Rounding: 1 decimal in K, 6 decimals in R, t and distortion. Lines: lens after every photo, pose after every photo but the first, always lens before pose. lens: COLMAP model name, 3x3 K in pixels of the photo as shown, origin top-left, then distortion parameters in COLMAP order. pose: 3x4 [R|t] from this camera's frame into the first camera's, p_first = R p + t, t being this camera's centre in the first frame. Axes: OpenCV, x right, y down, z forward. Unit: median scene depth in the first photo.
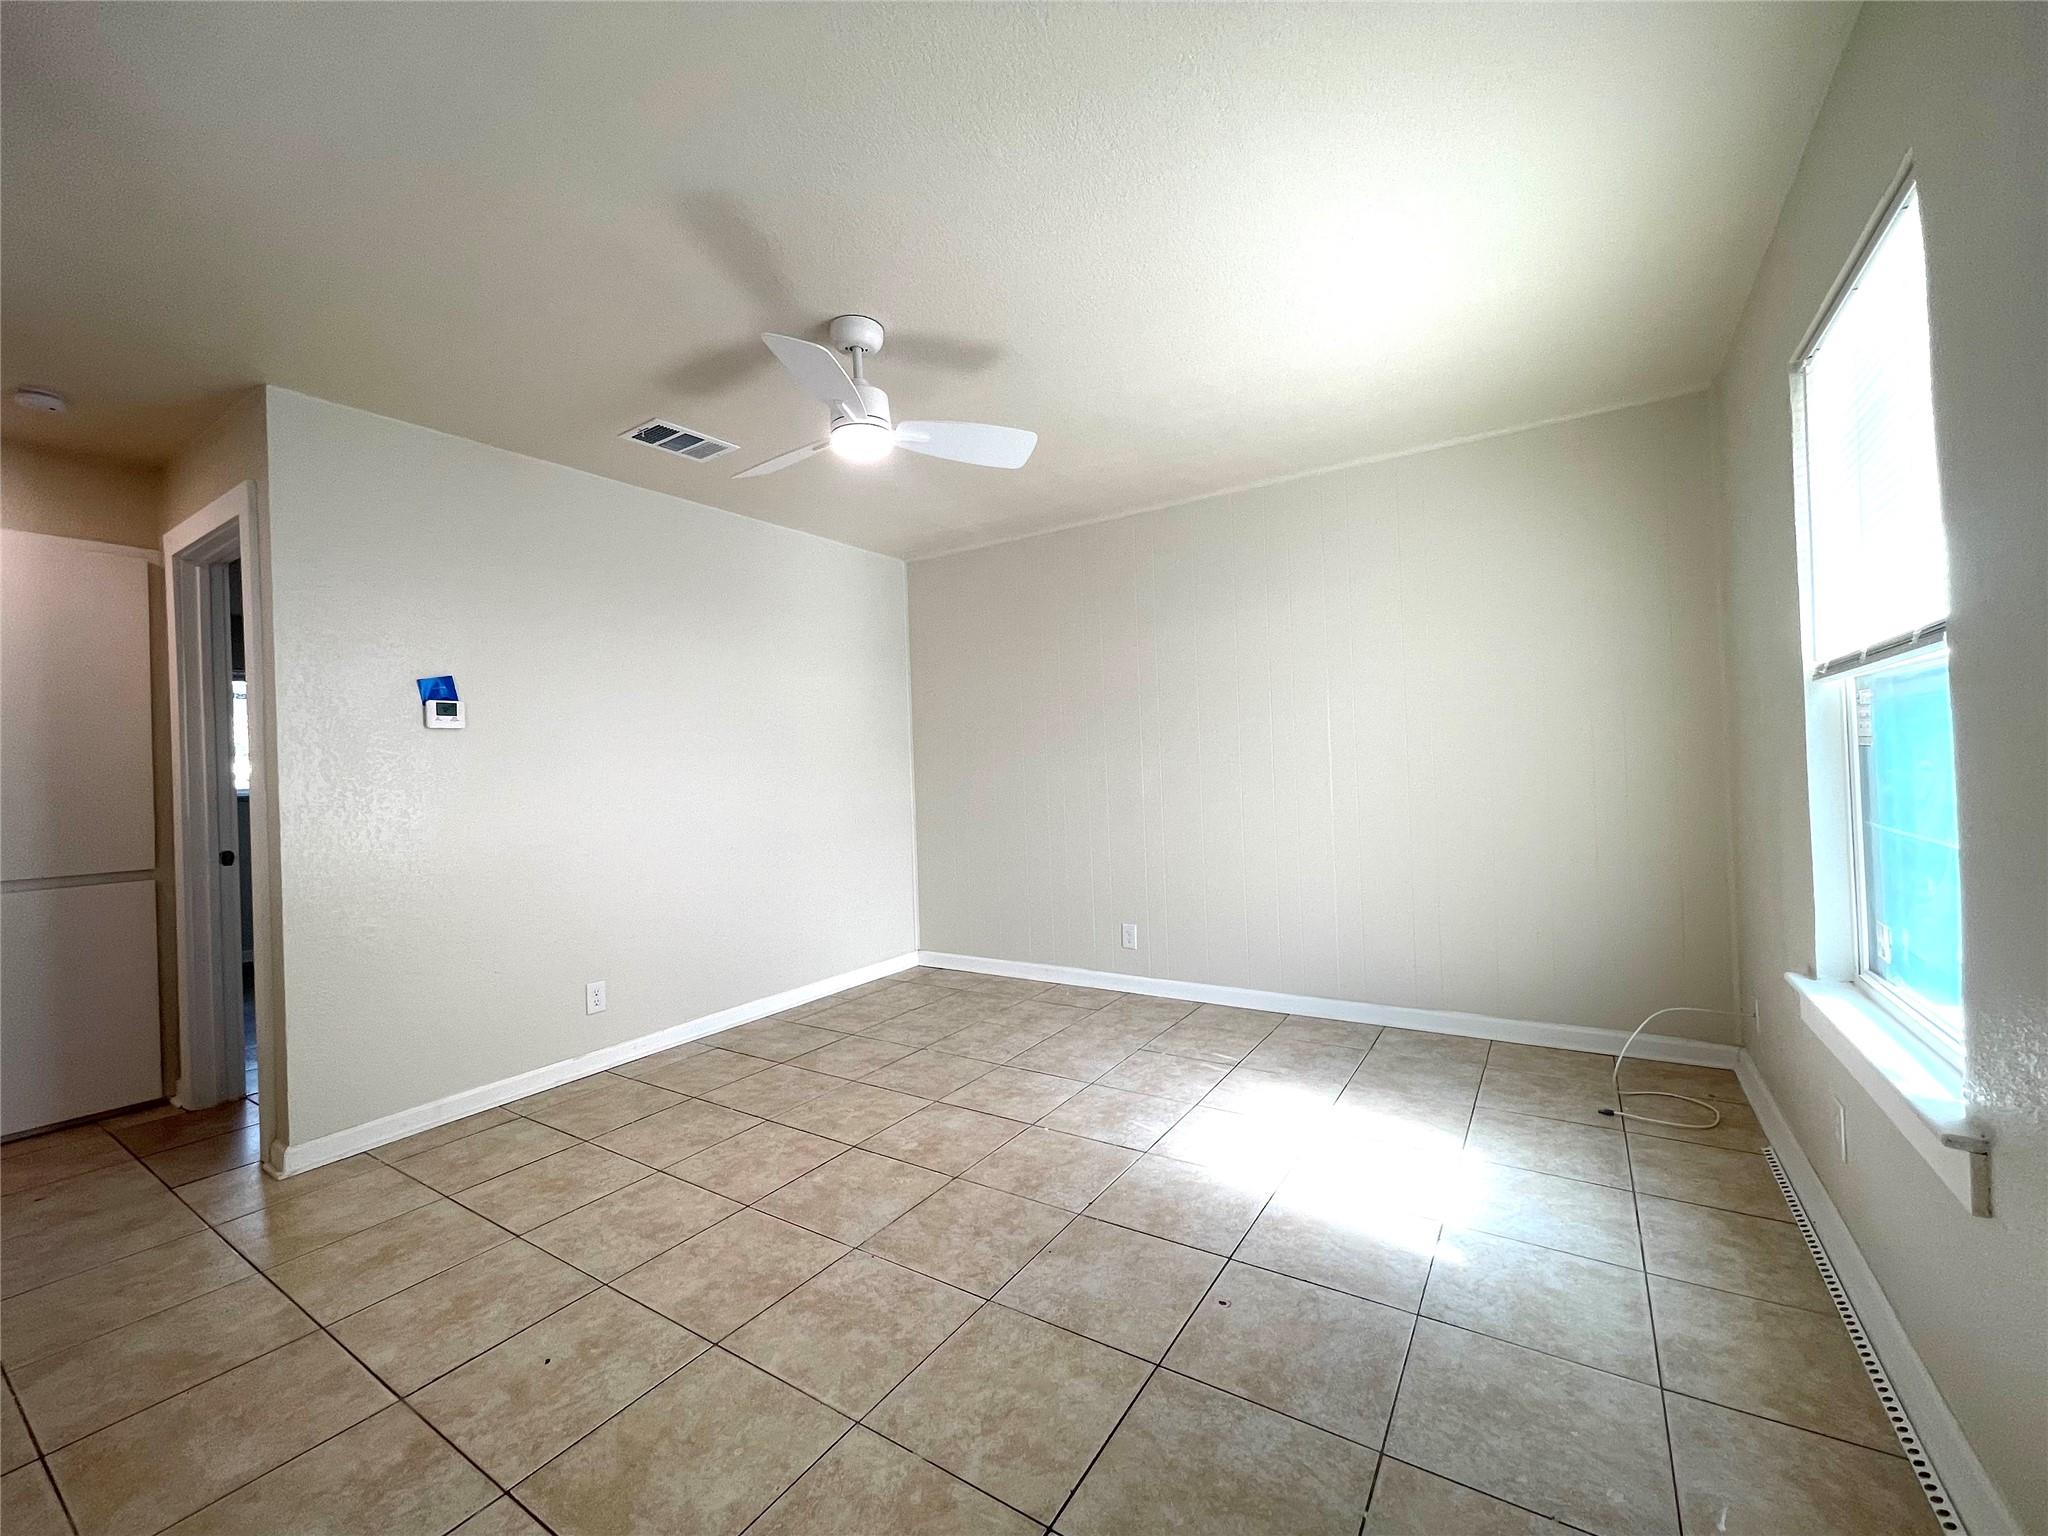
lens RADIAL K [[837.0, 0, 1021.8], [0, 837.0, 764.1], [0, 0, 1]] dist [0.000198, 0.000489]
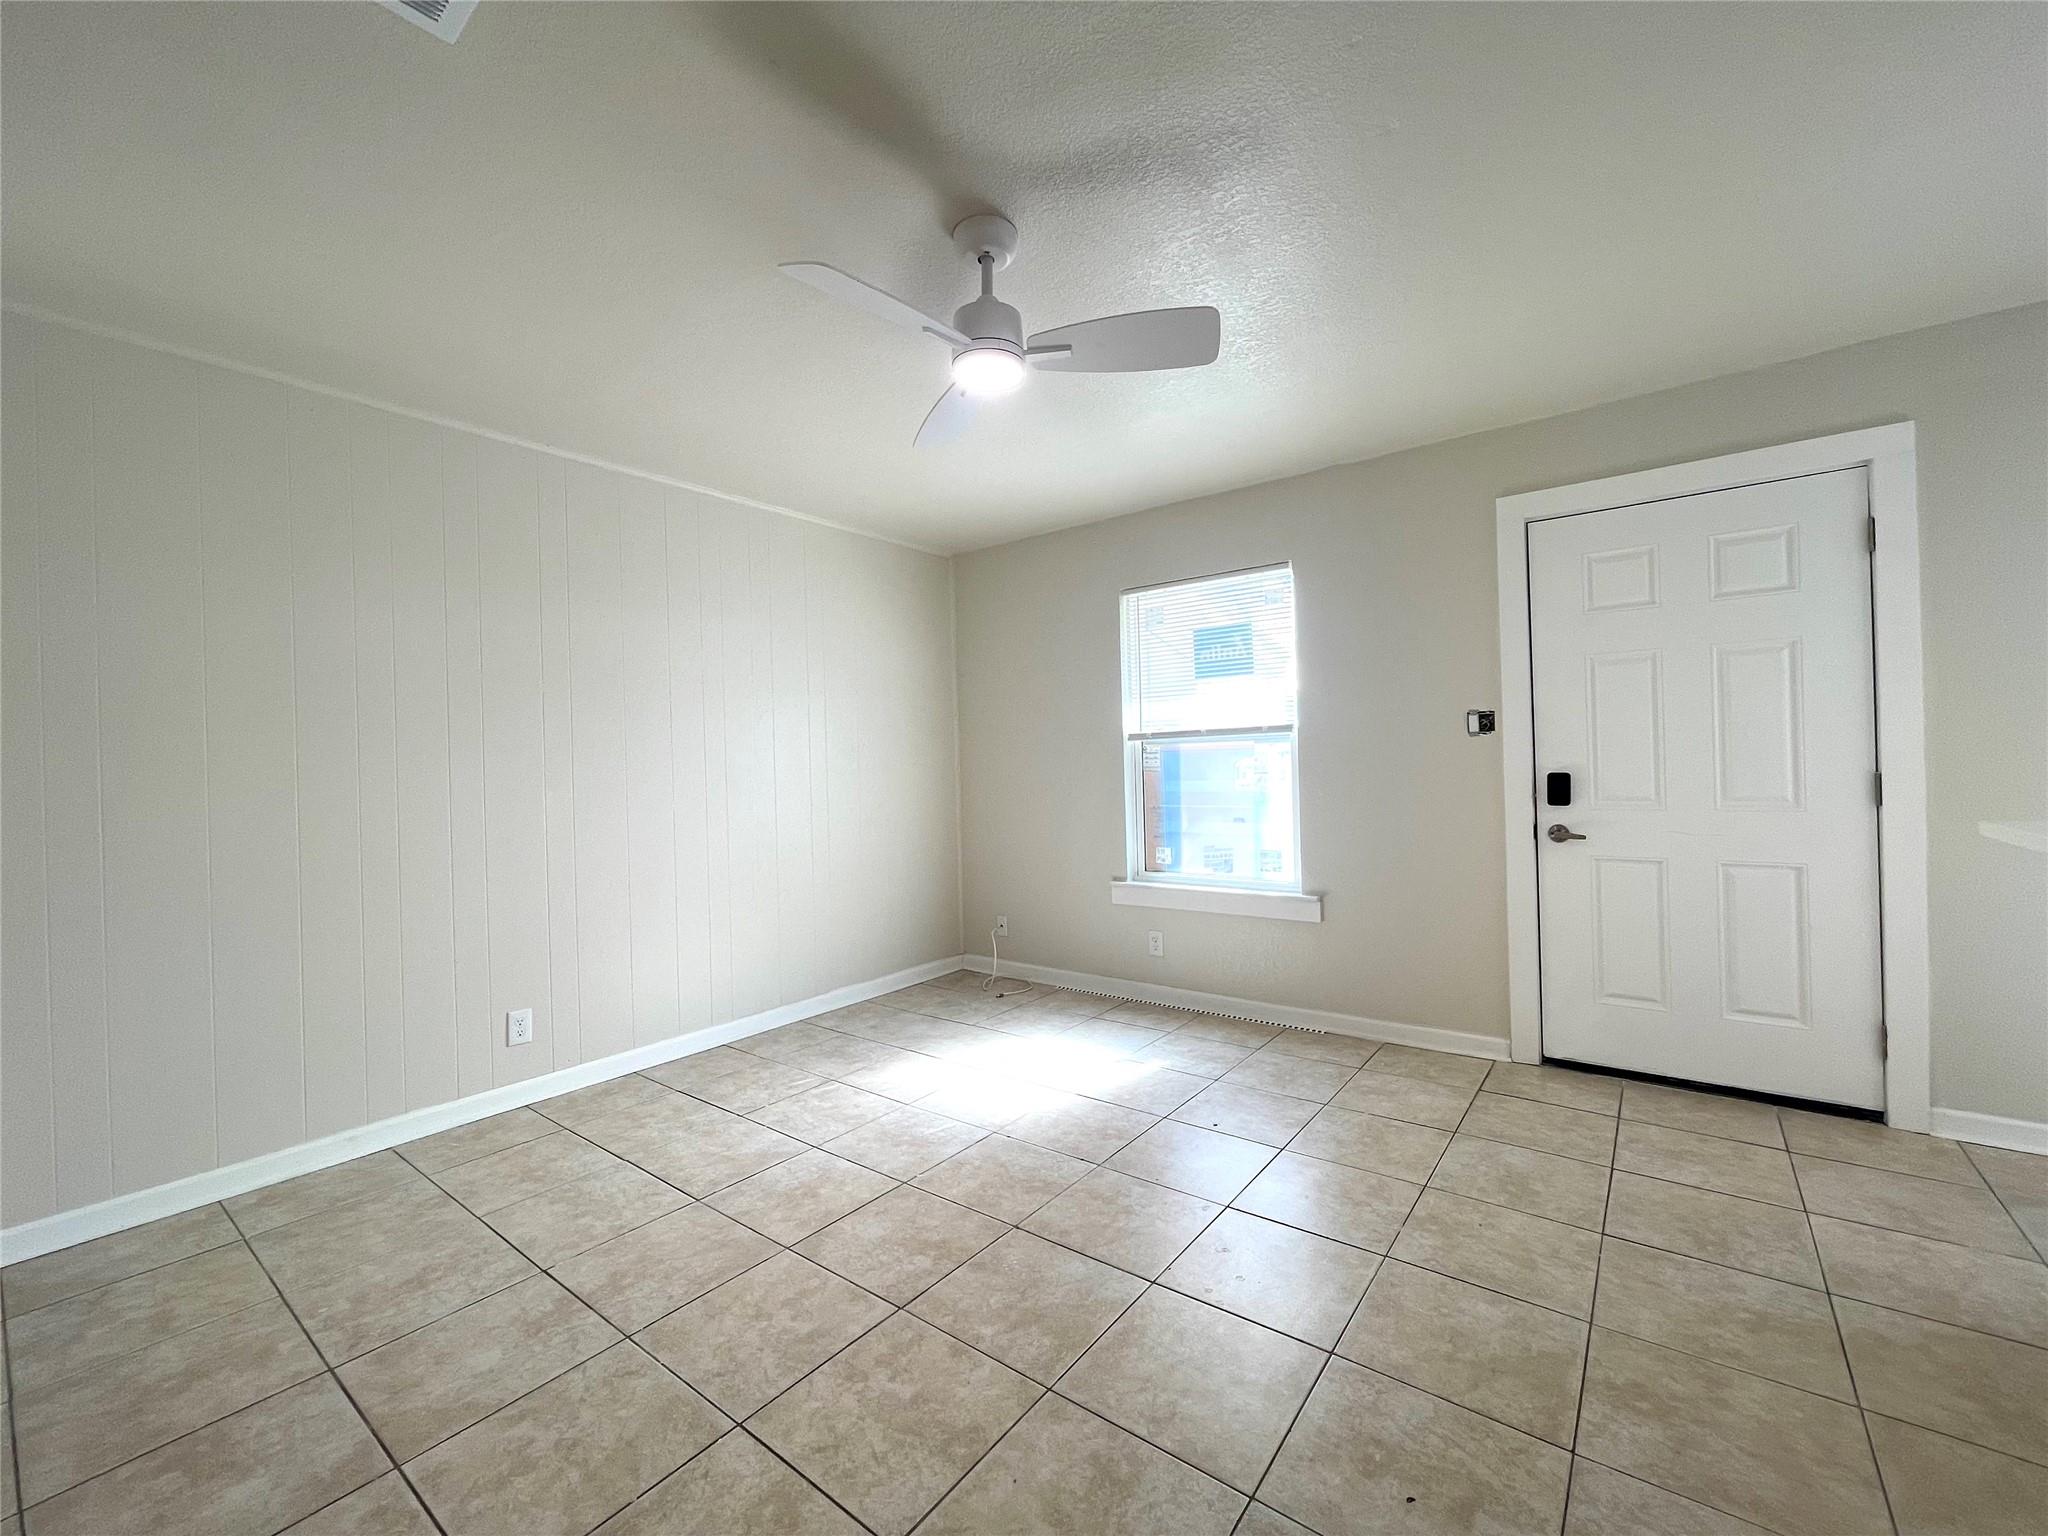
lens RADIAL K [[836.9, 0, 1025.9], [0, 836.9, 764.4], [0, 0, 1]] dist [-0.000866, -0.000186]
pose [[0.075143, 0.037719, 0.996459, -0.937112], [0.018317, 0.999064, -0.039199, 0.030577], [-0.997005, 0.021198, 0.074382, 0.859352]]
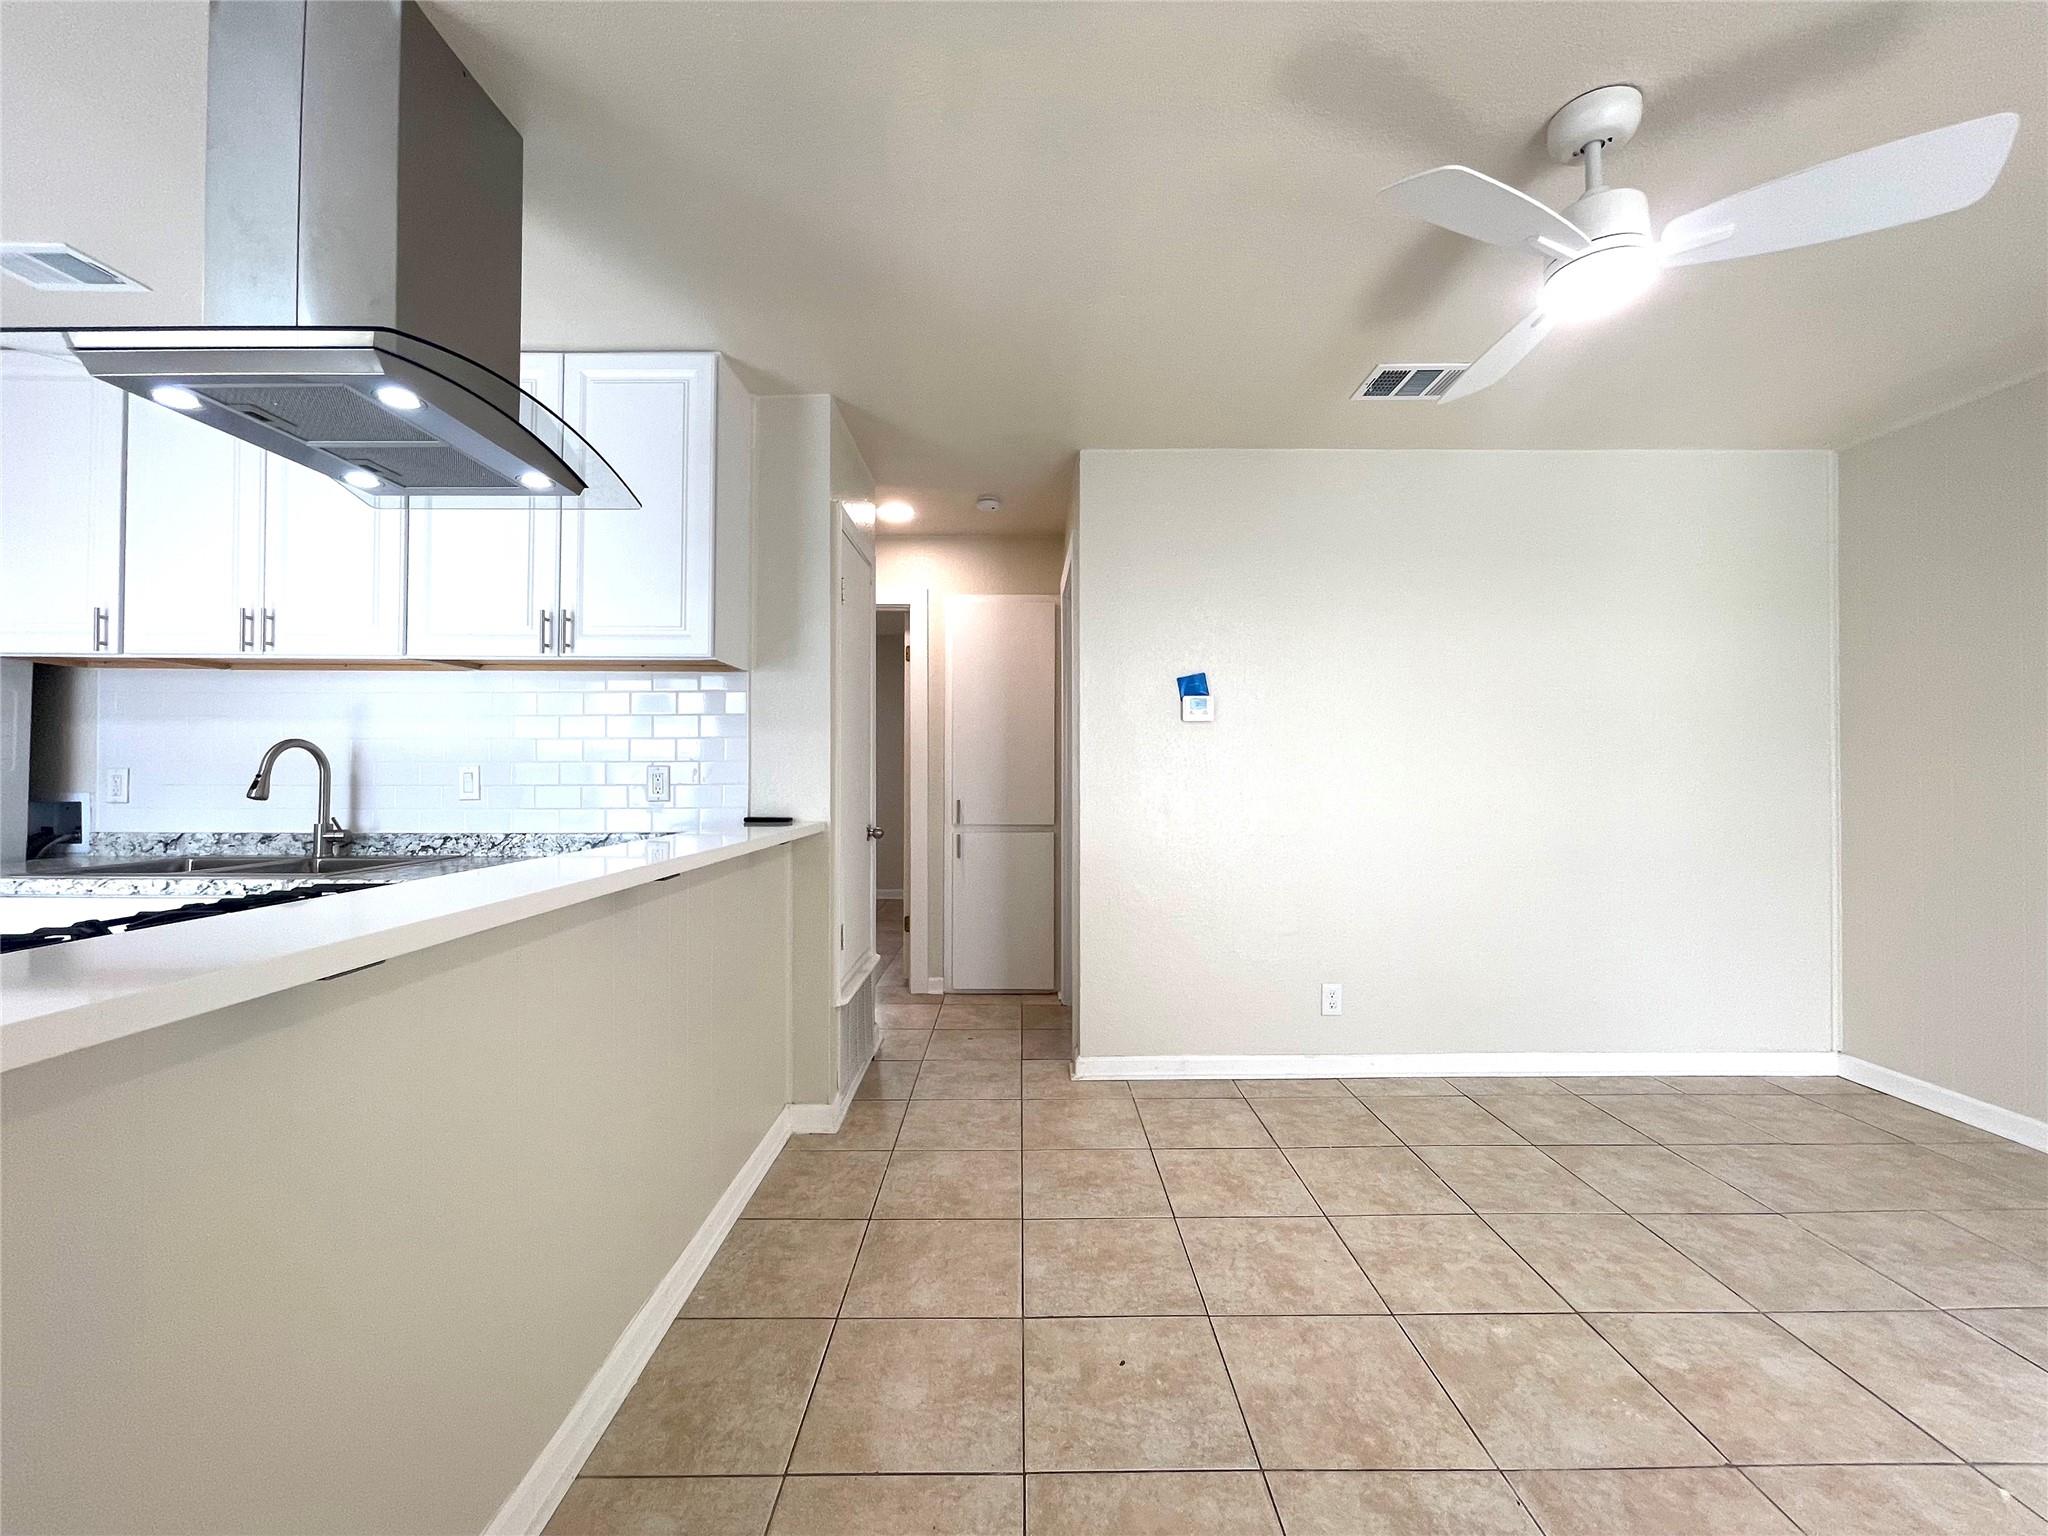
lens RADIAL K [[836.9, 0, 1025.9], [0, 836.9, 764.4], [0, 0, 1]] dist [-0.000866, -0.000186]
pose [[0.555567, 0.028094, -0.830997, 0.114037], [-0.014451, 0.999604, 0.024133, -0.010875], [0.831346, -0.001399, 0.555753, 0.238388]]
